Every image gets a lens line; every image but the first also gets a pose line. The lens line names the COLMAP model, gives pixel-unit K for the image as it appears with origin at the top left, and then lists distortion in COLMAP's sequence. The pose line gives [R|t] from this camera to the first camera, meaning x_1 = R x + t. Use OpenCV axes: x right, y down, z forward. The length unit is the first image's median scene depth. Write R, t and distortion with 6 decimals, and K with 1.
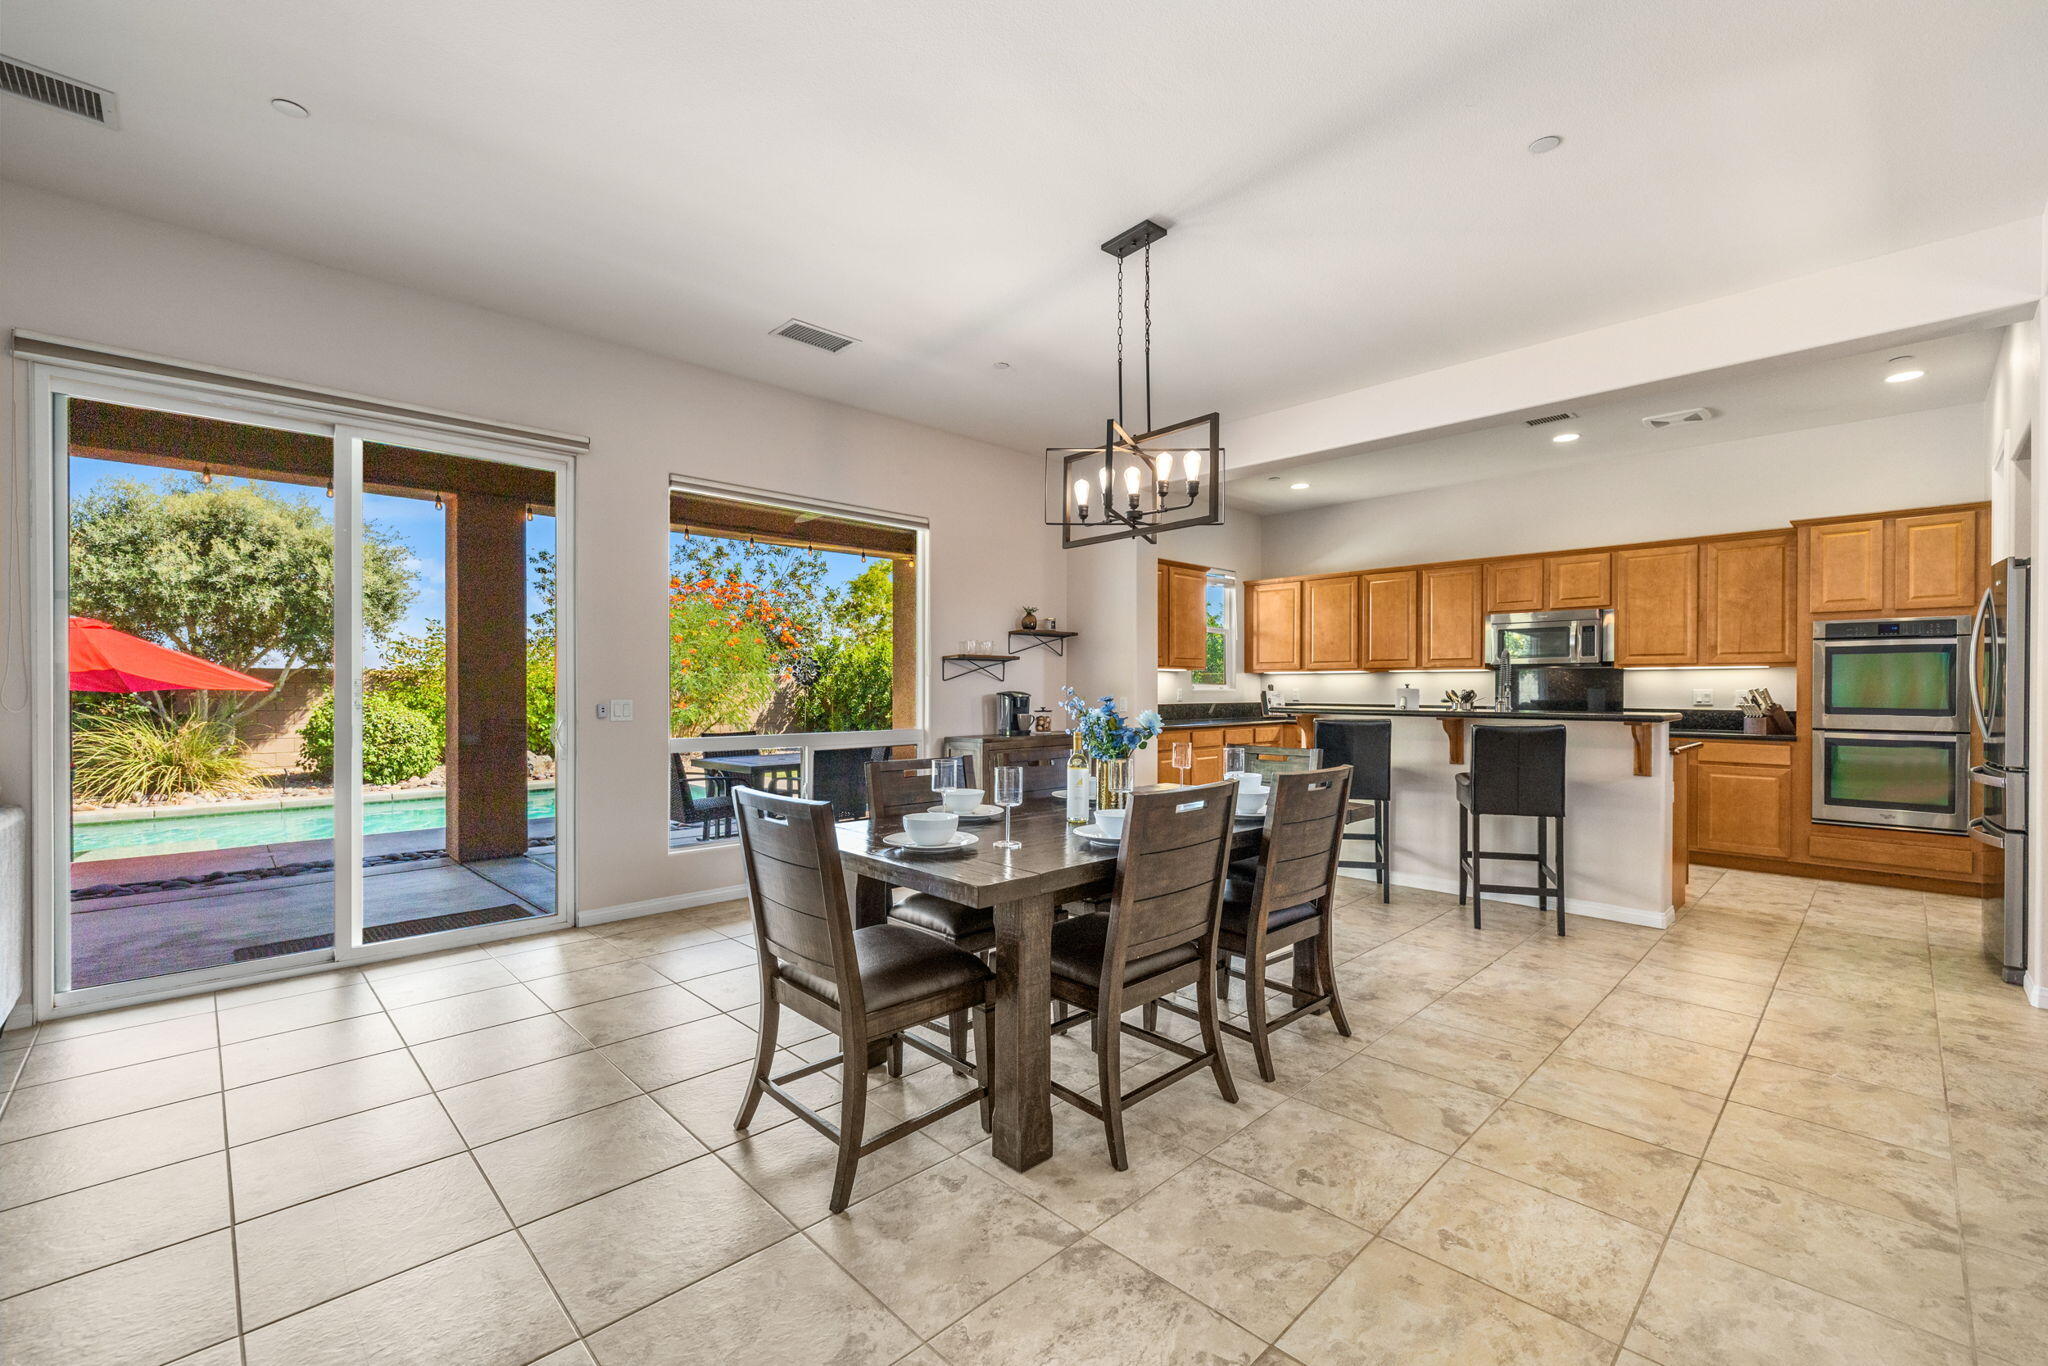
lens RADIAL K [[851.6, 0, 1026.4], [0, 851.6, 694.3], [0, 0, 1]] dist [0.001144, 0.000310]
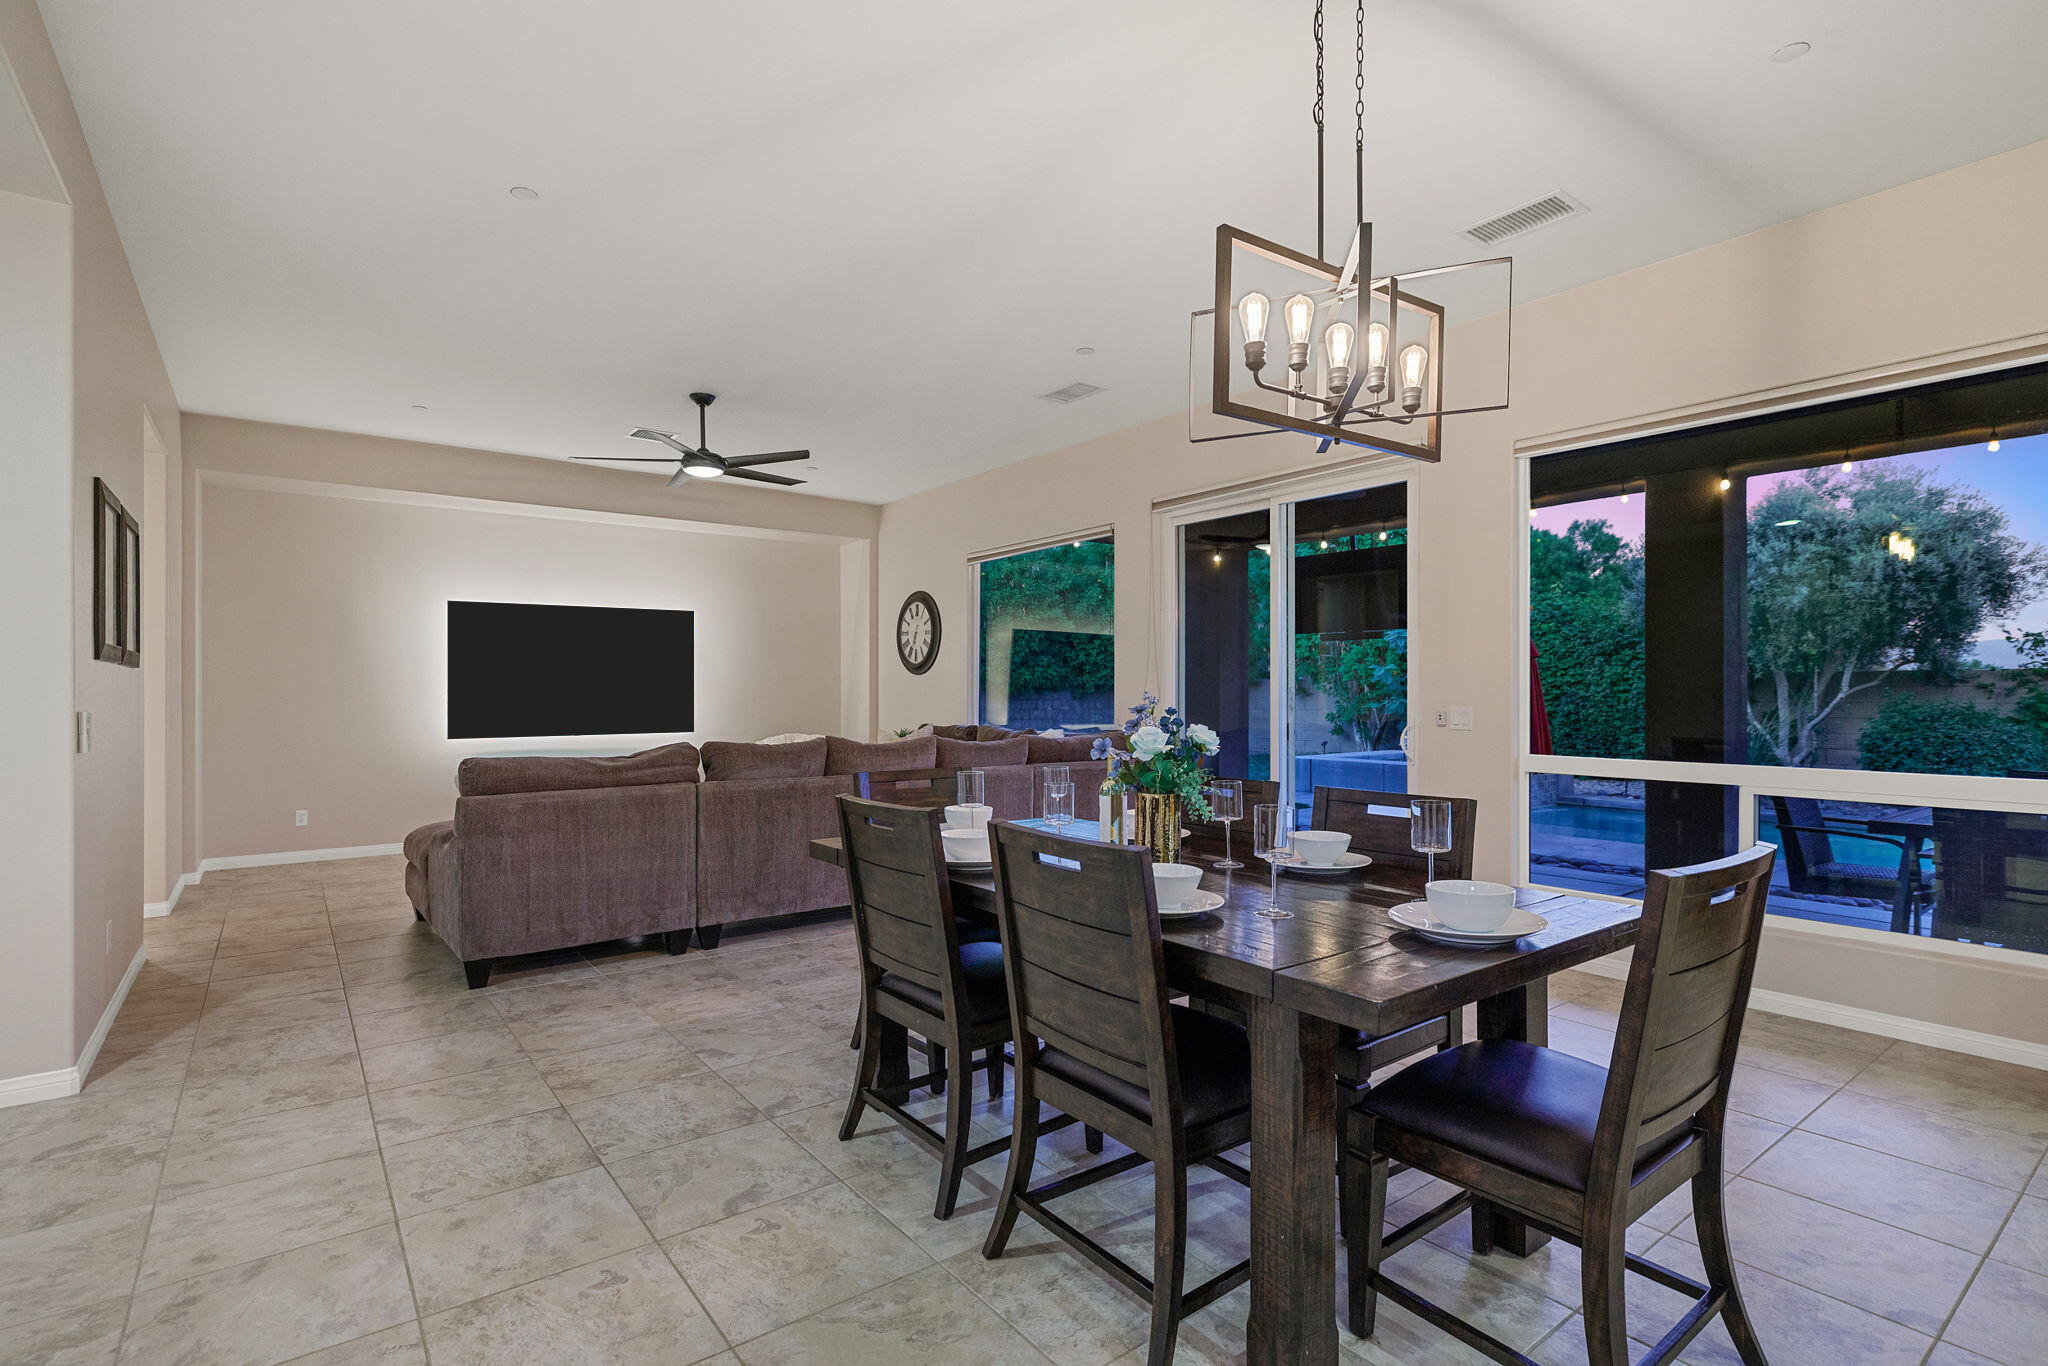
lens RADIAL K [[979.6, 0, 1024.0], [0, 979.6, 683.0], [0, 0, 1]] dist [-0.000931, 0.000413]
pose [[-0.121846, -0.012774, -0.992467, 0.542213], [-0.004018, 0.999915, -0.012376, -0.002529], [0.992541, 0.002479, -0.121887, 0.563545]]
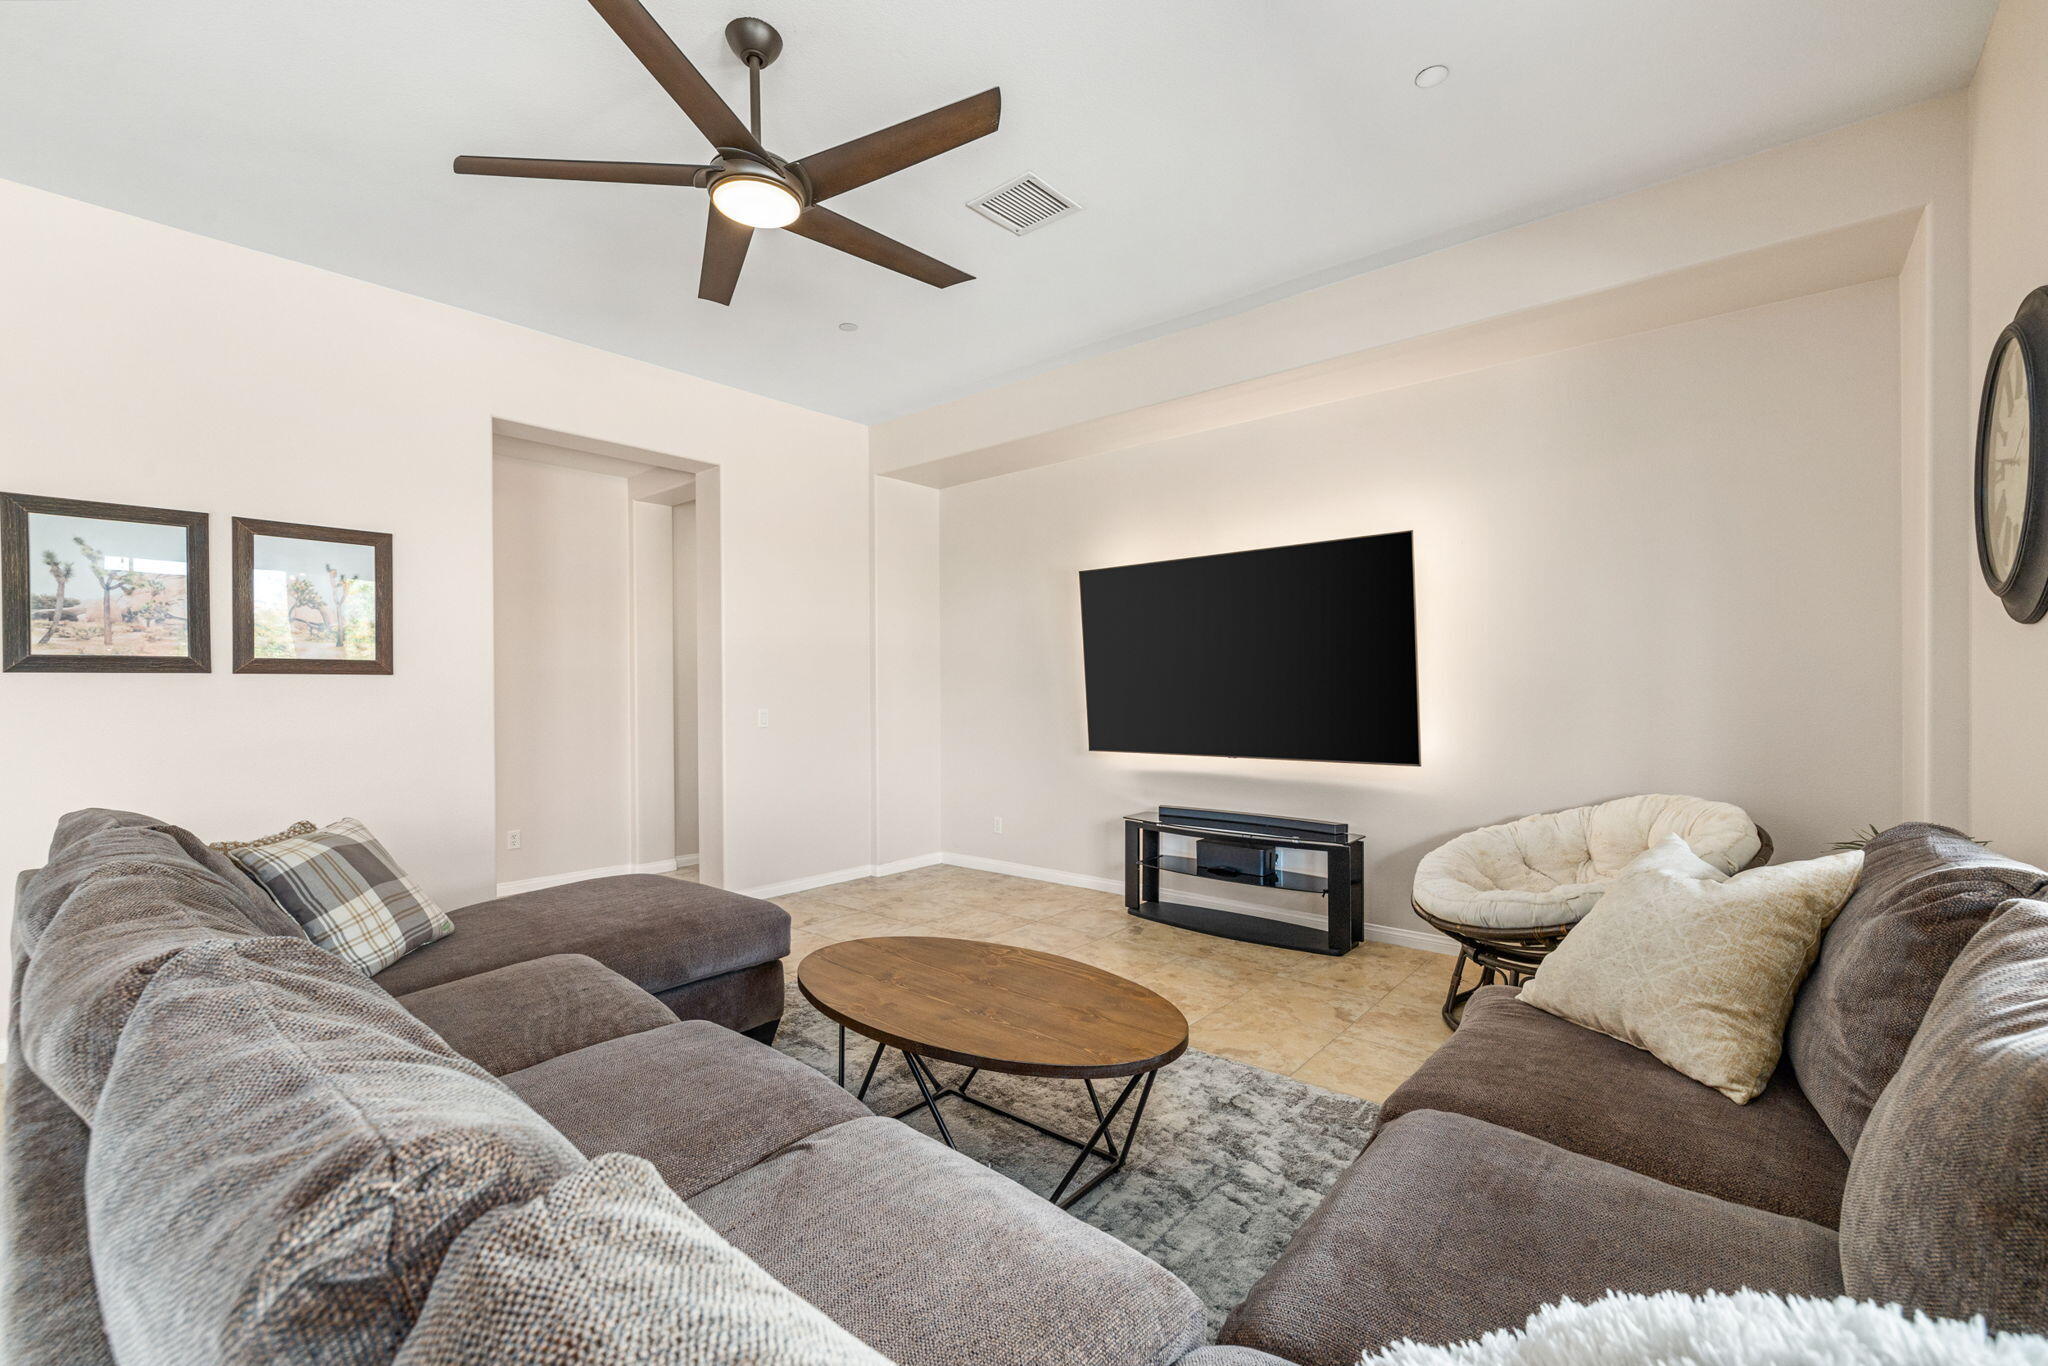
lens RADIAL K [[851.6, 0, 1026.4], [0, 851.6, 694.3], [0, 0, 1]] dist [0.001144, 0.000310]
pose [[-0.995753, 0.003460, -0.091998, -0.625355], [0.002771, 0.999967, 0.007614, -0.007789], [0.092022, 0.007327, -0.995730, 0.515168]]
